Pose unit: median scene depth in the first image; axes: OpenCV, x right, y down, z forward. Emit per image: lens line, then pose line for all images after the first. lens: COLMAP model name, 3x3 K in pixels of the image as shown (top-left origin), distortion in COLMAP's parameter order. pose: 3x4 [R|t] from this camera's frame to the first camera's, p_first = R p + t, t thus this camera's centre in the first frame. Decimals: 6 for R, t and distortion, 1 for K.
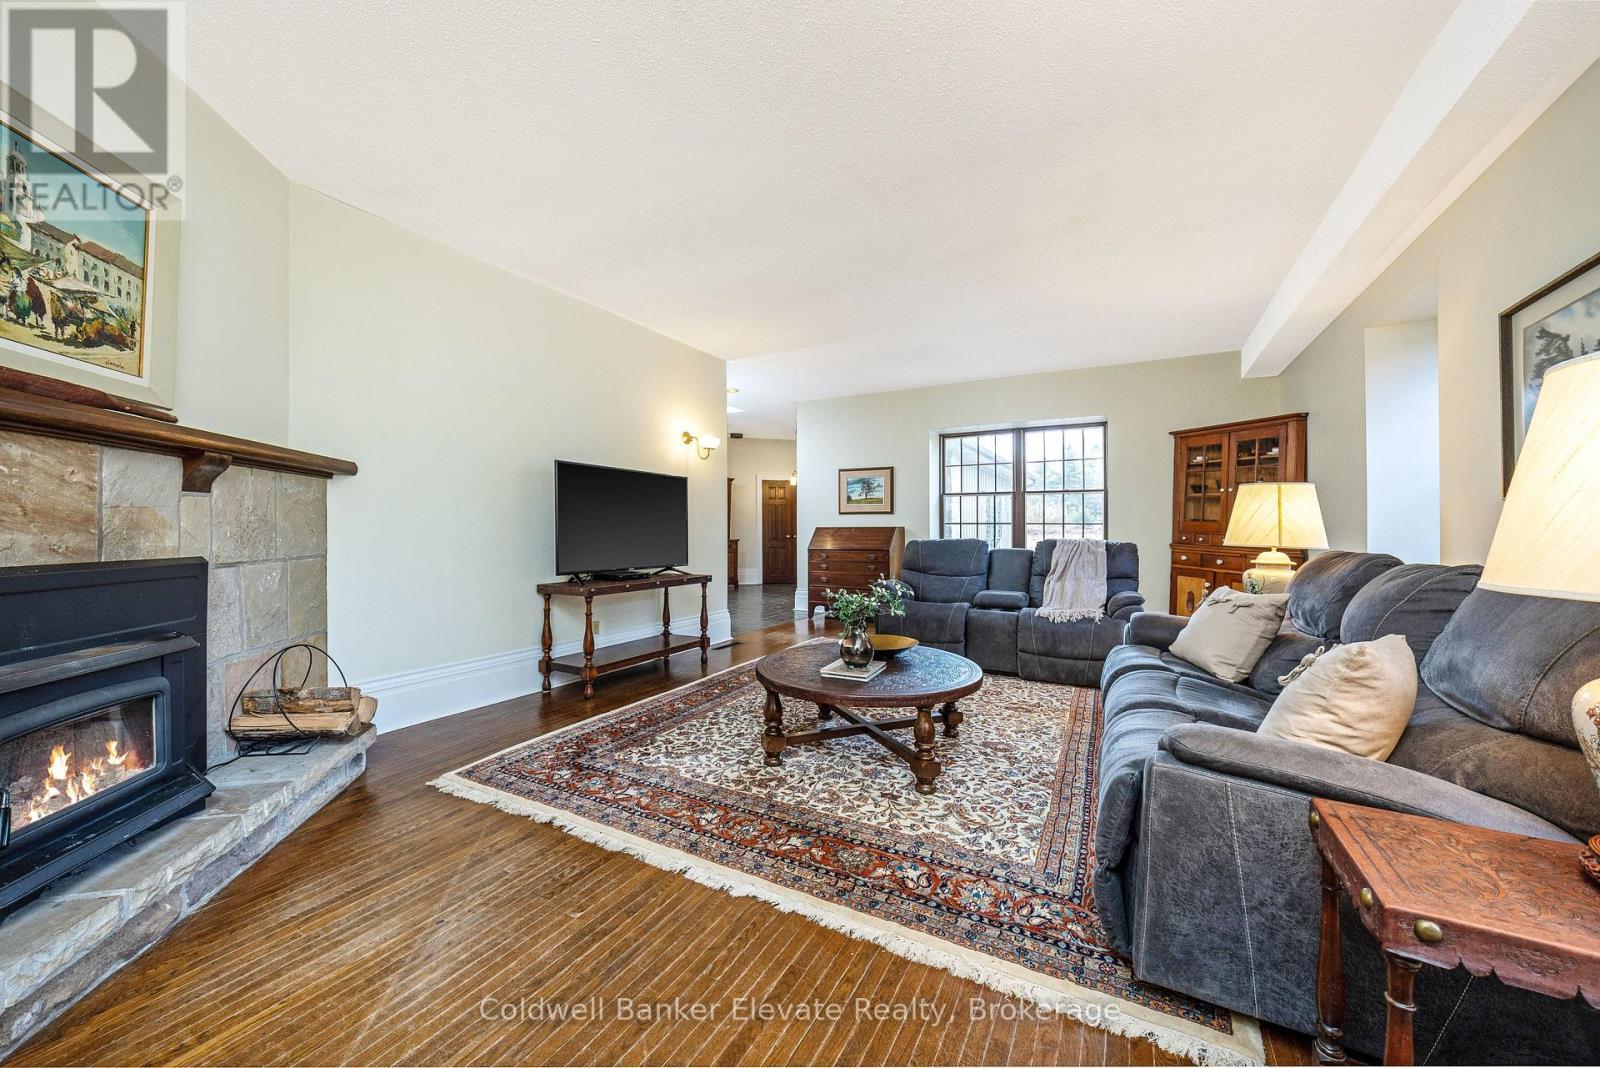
lens RADIAL K [[592.9, 0, 764.9], [0, 592.9, 518.3], [0, 0, 1]] dist [0.000186, 0.000081]
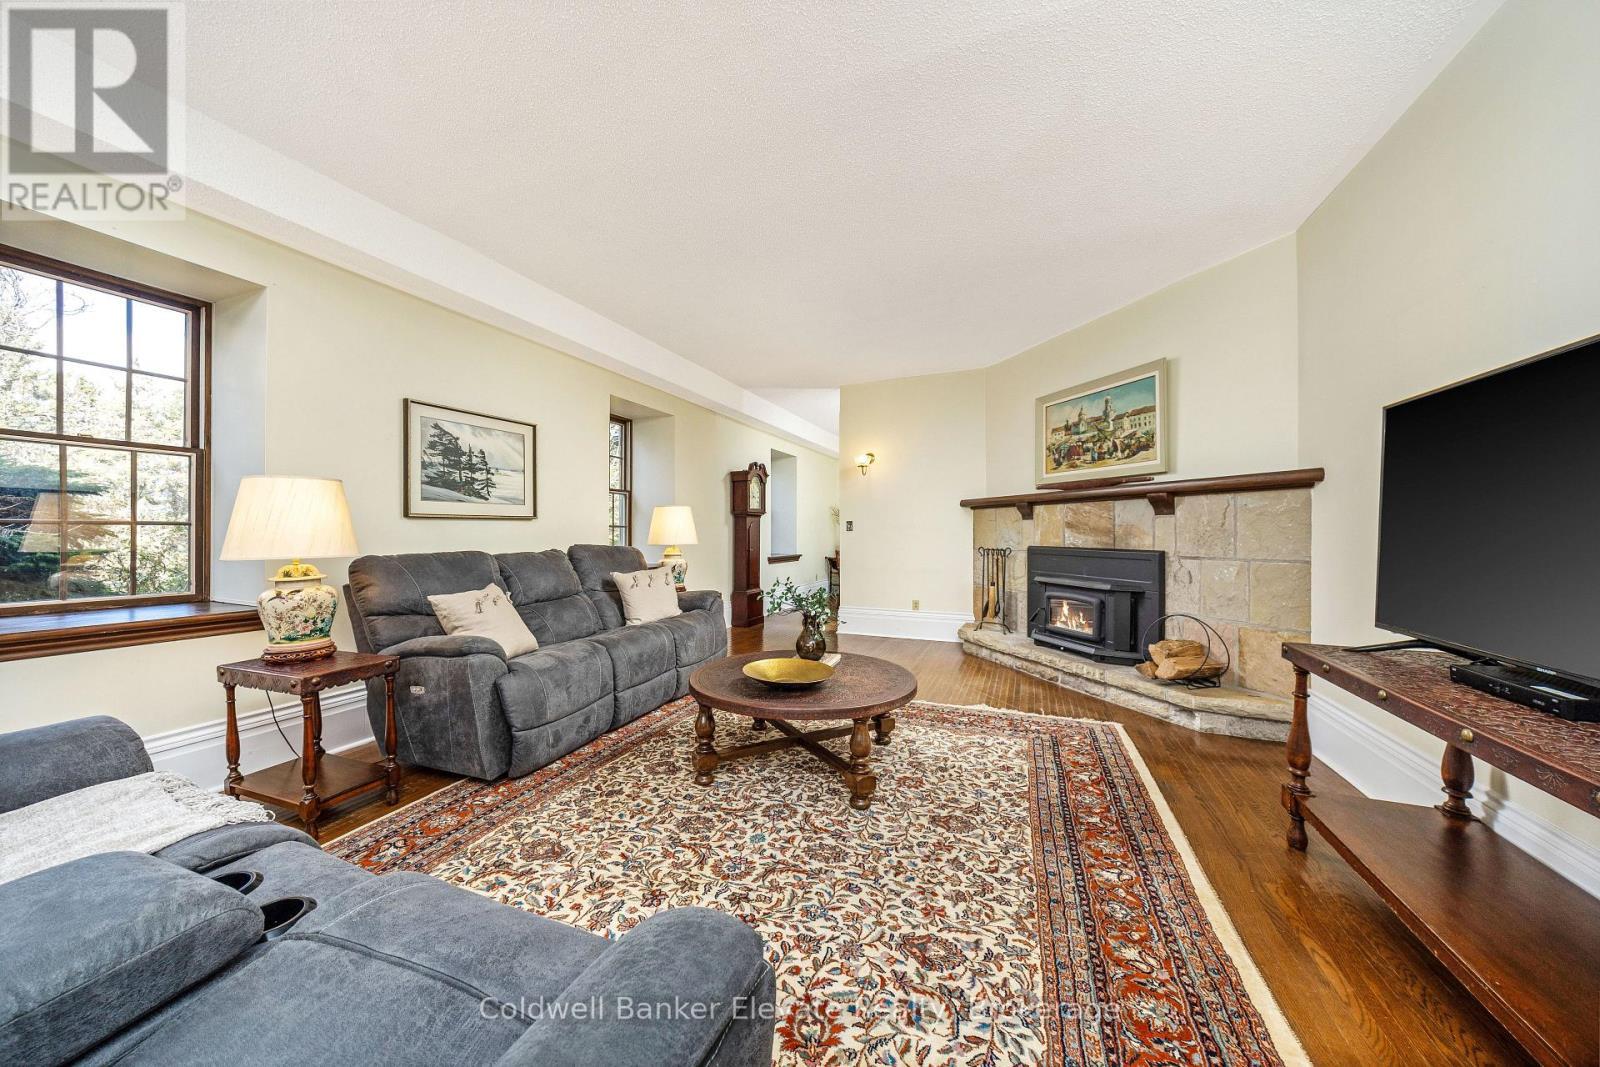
lens RADIAL K [[539.0, 0, 800.4], [0, 539.0, 536.8], [0, 0, 1]] dist [0.000630, -0.000039]
pose [[-0.985476, 0.002078, -0.169802, 0.380441], [0.003299, 0.999971, -0.006906, 0.027373], [0.169783, -0.007366, -0.985454, 2.202706]]
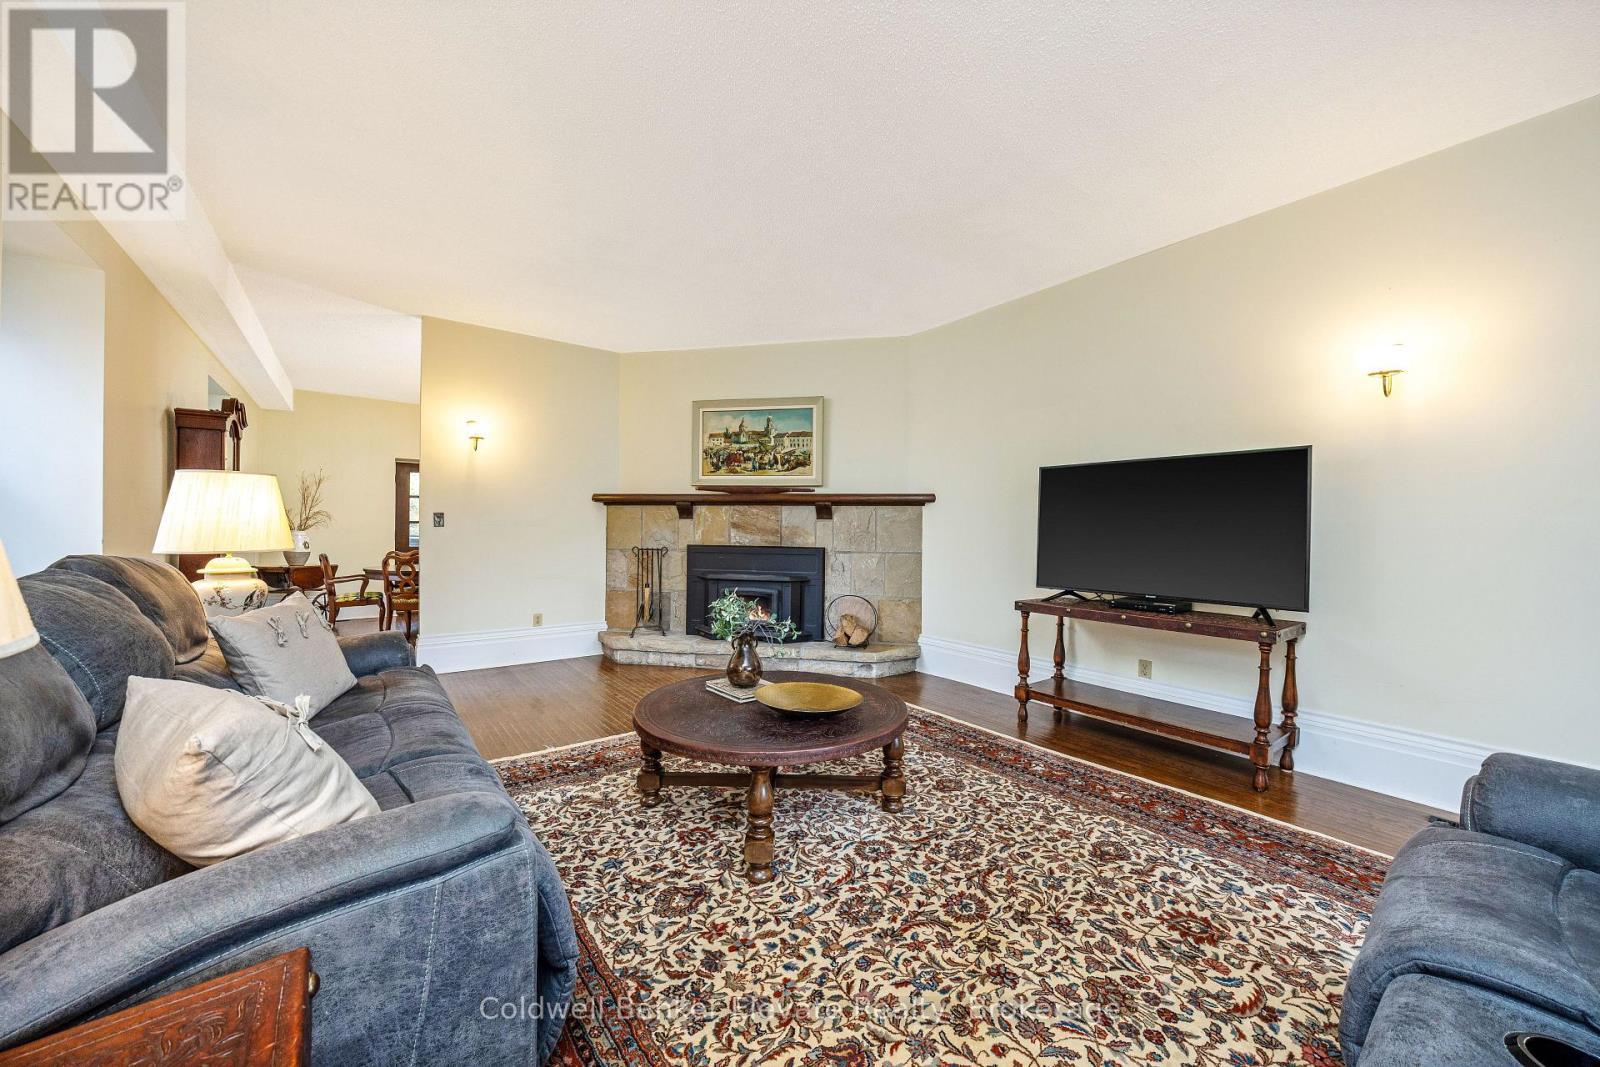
lens RADIAL K [[570.6, 0, 802.9], [0, 570.6, 529.7], [0, 0, 1]] dist [-0.001659, -0.000287]
pose [[-0.354534, -0.006833, -0.935018, 1.053172], [0.003128, 0.999959, -0.008494, 0.012991], [0.935038, -0.005936, -0.354498, 1.549250]]
